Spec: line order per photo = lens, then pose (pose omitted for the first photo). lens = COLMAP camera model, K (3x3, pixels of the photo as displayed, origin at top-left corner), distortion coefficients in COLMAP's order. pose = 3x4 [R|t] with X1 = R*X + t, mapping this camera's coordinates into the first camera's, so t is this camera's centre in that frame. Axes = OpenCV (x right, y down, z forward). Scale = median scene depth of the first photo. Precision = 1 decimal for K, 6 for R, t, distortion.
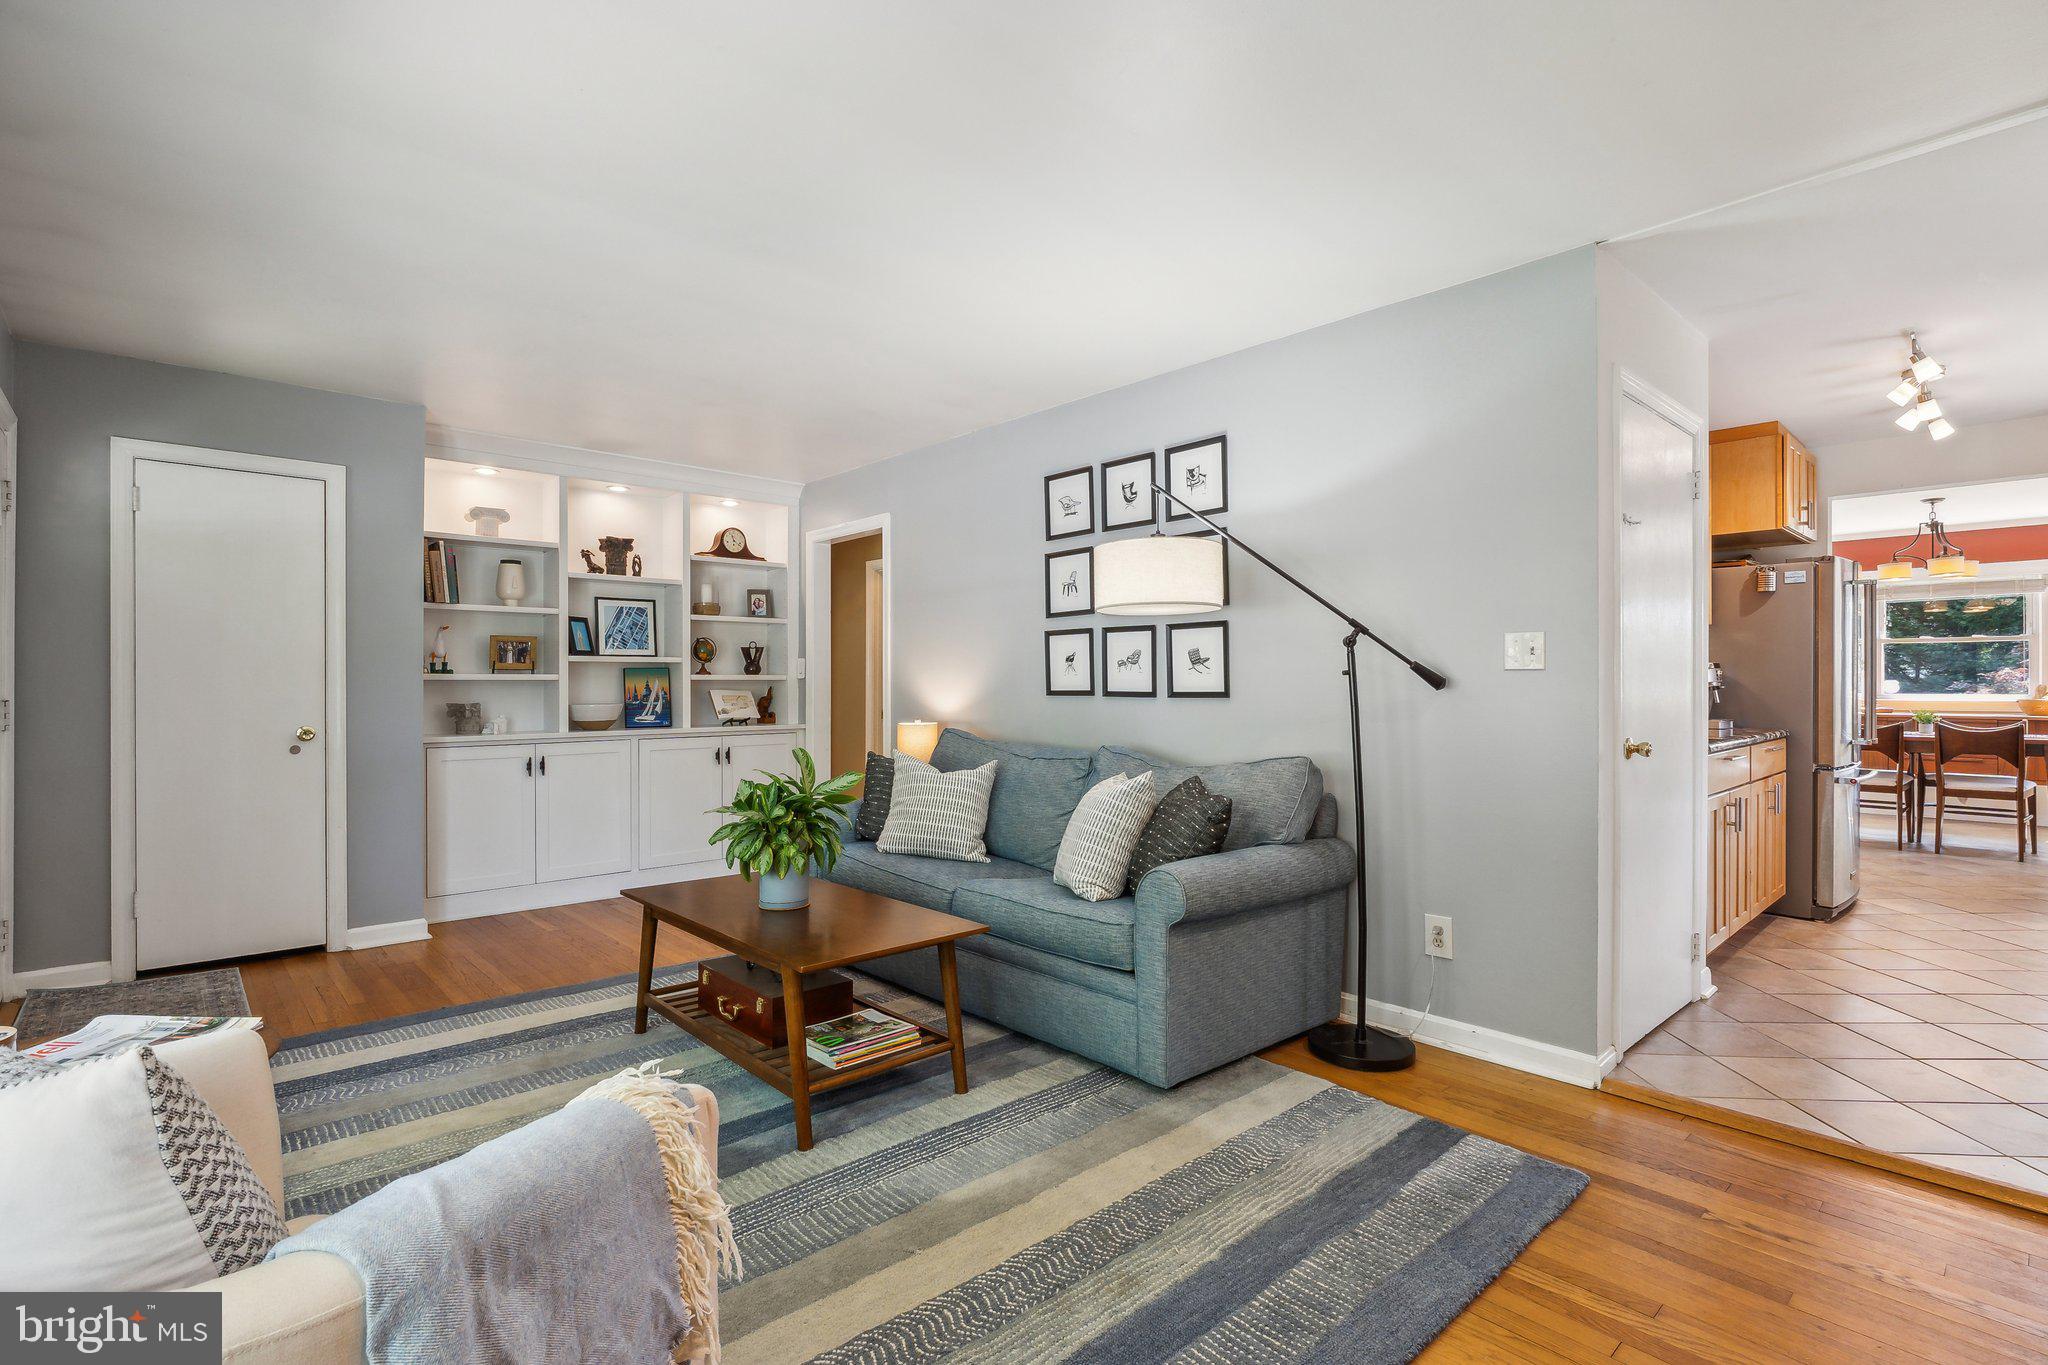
lens RADIAL K [[965.3, 0, 1022.3], [0, 965.3, 684.9], [0, 0, 1]] dist [-0.009215, -0.000318]
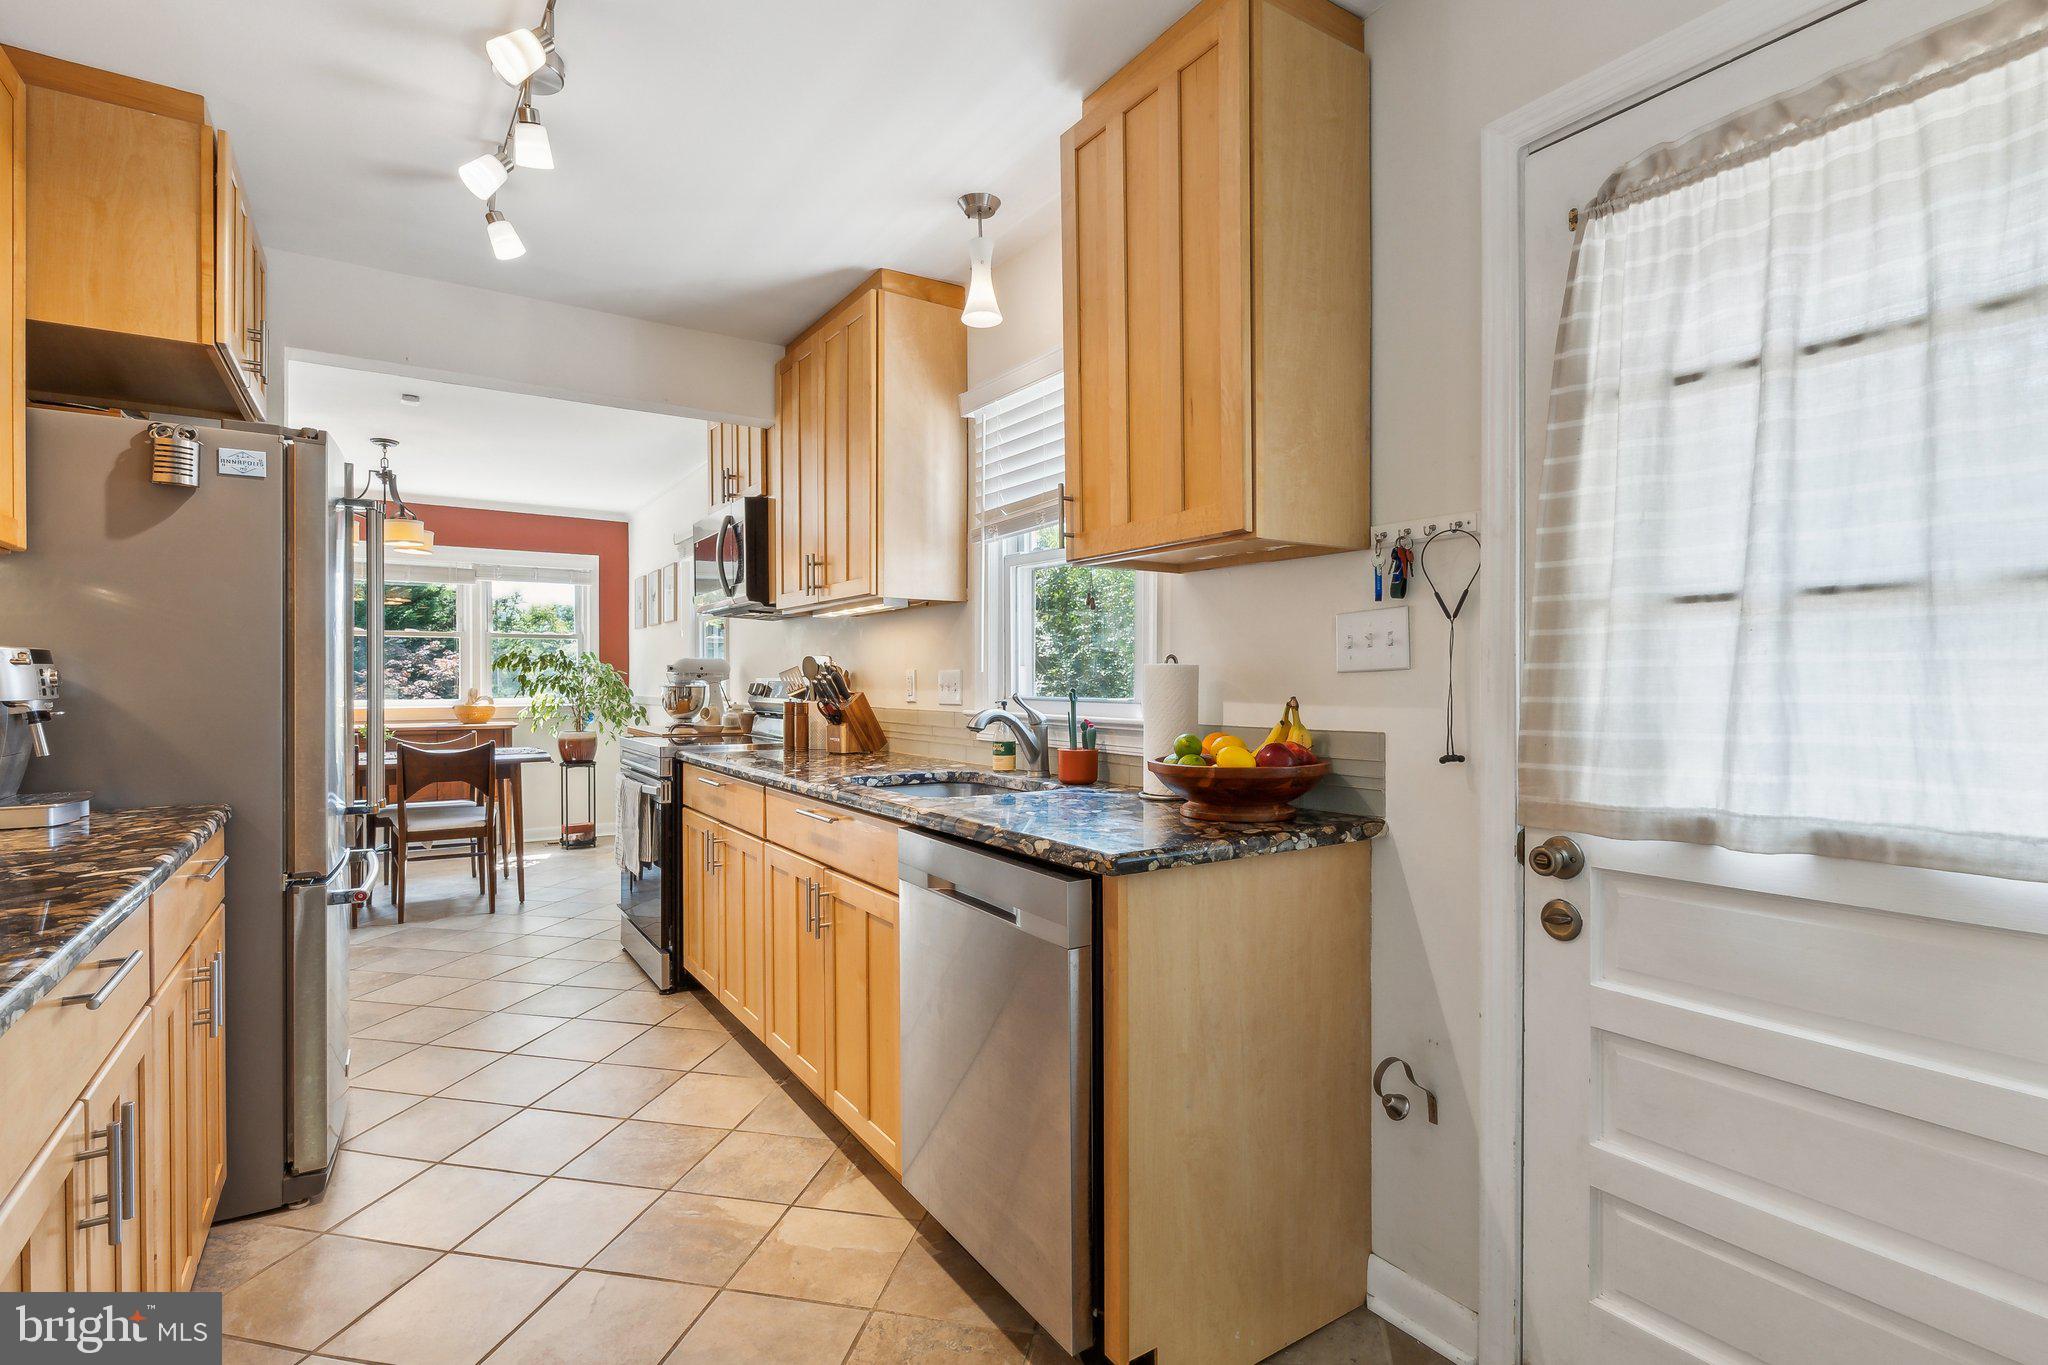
lens RADIAL K [[968.2, 0, 1024.0], [0, 968.2, 682.5], [0, 0, 1]] dist [-0.002344, -0.000185]
pose [[0.155846, -0.001089, 0.987781, 0.399287], [-0.001482, 0.999998, 0.001336, -0.010289], [-0.987780, -0.001672, 0.155844, 0.545559]]
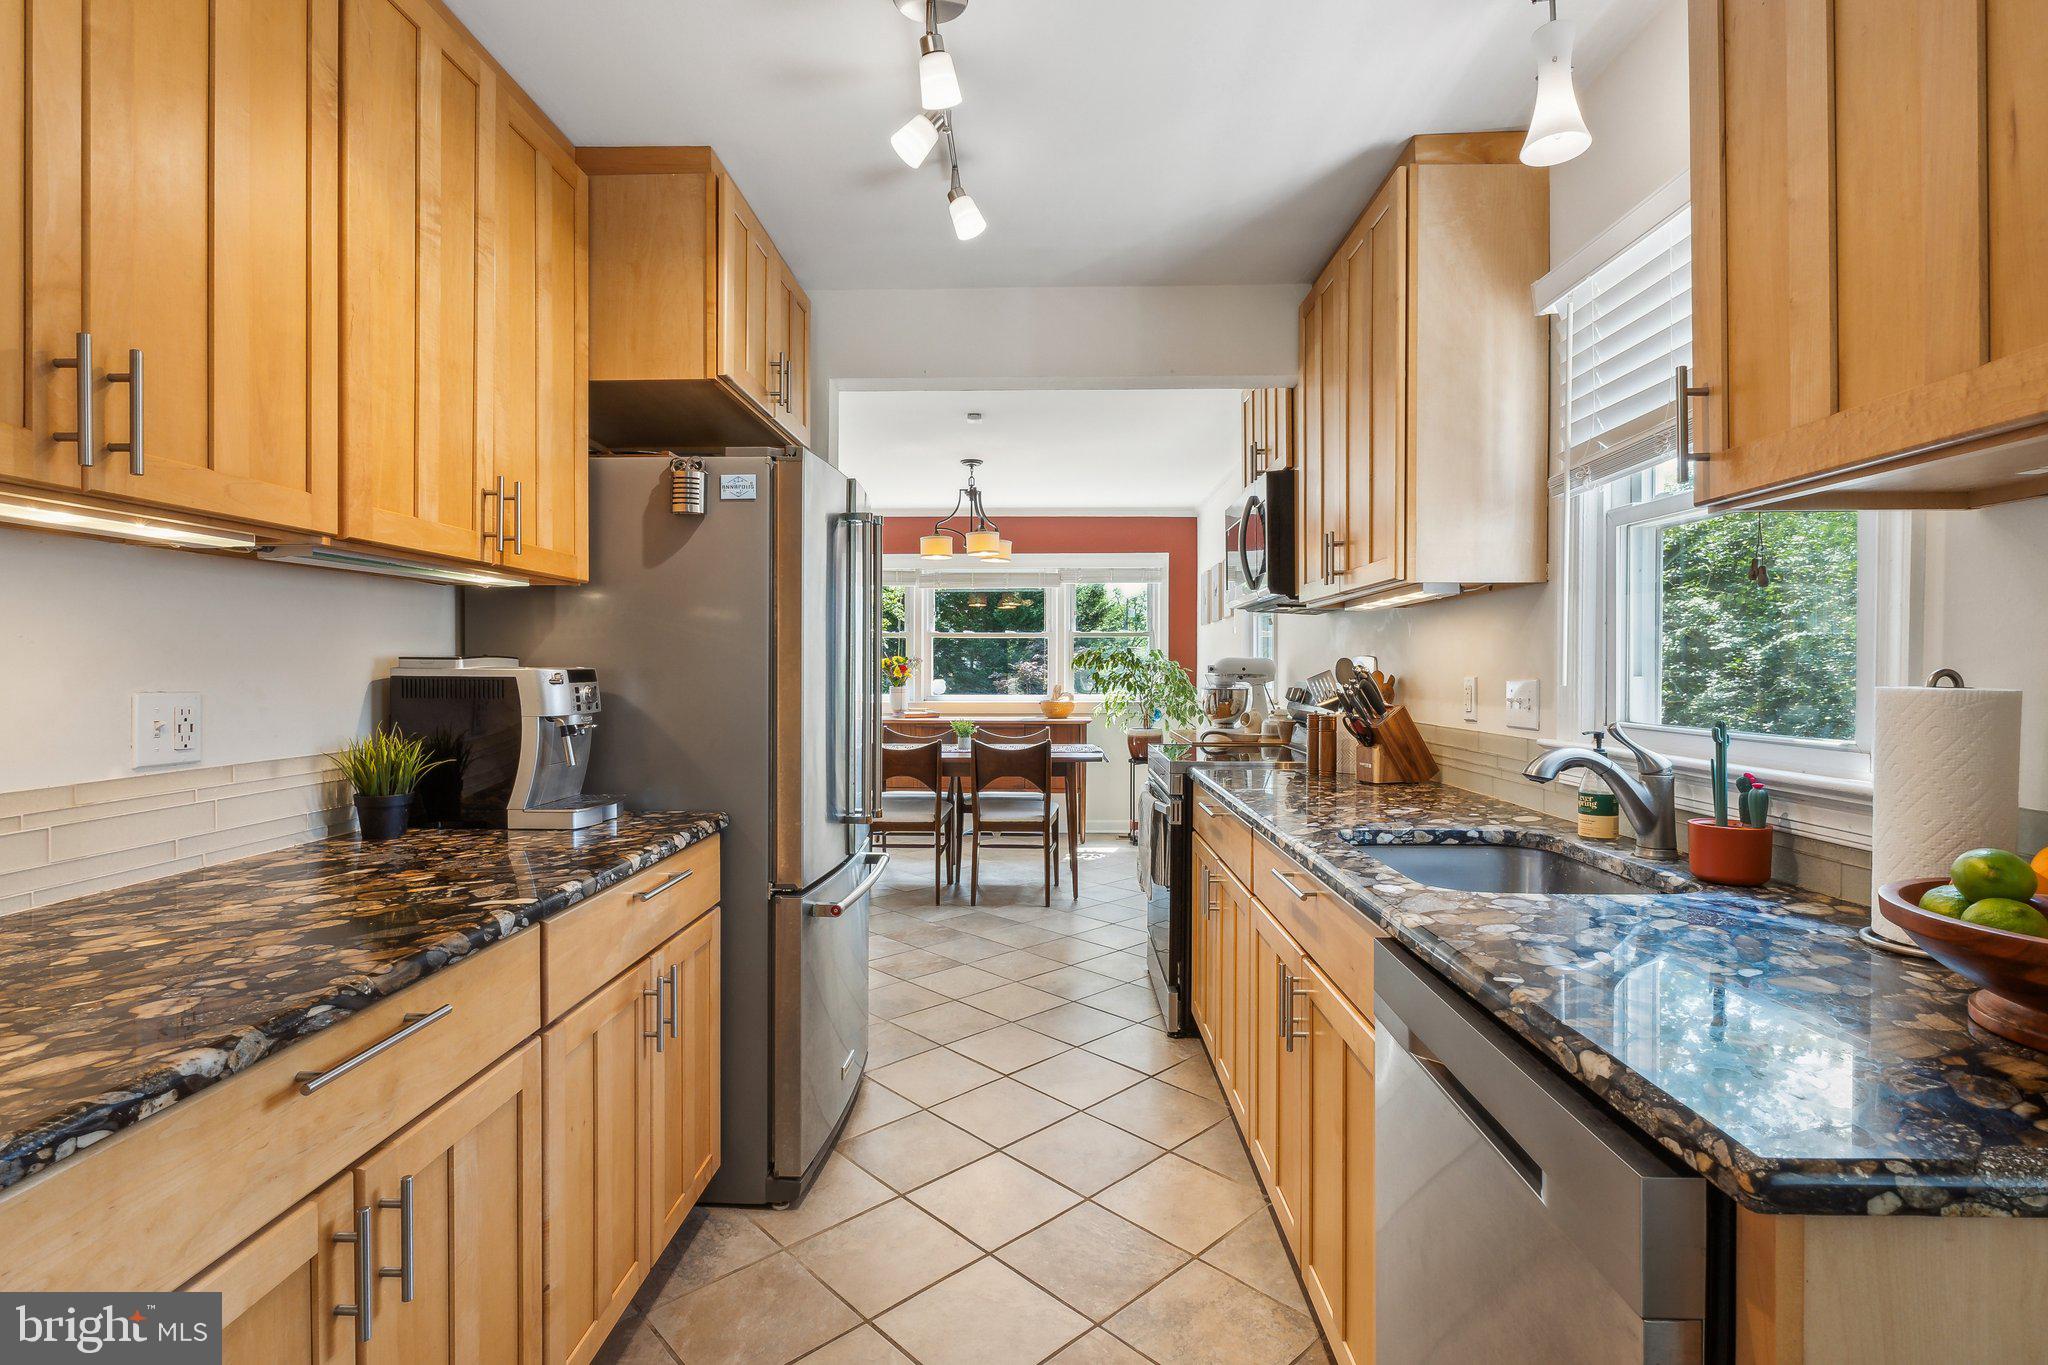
lens RADIAL K [[971.0, 0, 1021.6], [0, 971.0, 681.1], [0, 0, 1]] dist [-0.005218, 0.000242]
pose [[0.694015, -0.006894, 0.719928, 0.536520], [-0.001933, 0.999933, 0.011439, -0.022049], [-0.719958, -0.009330, 0.693955, 0.546813]]
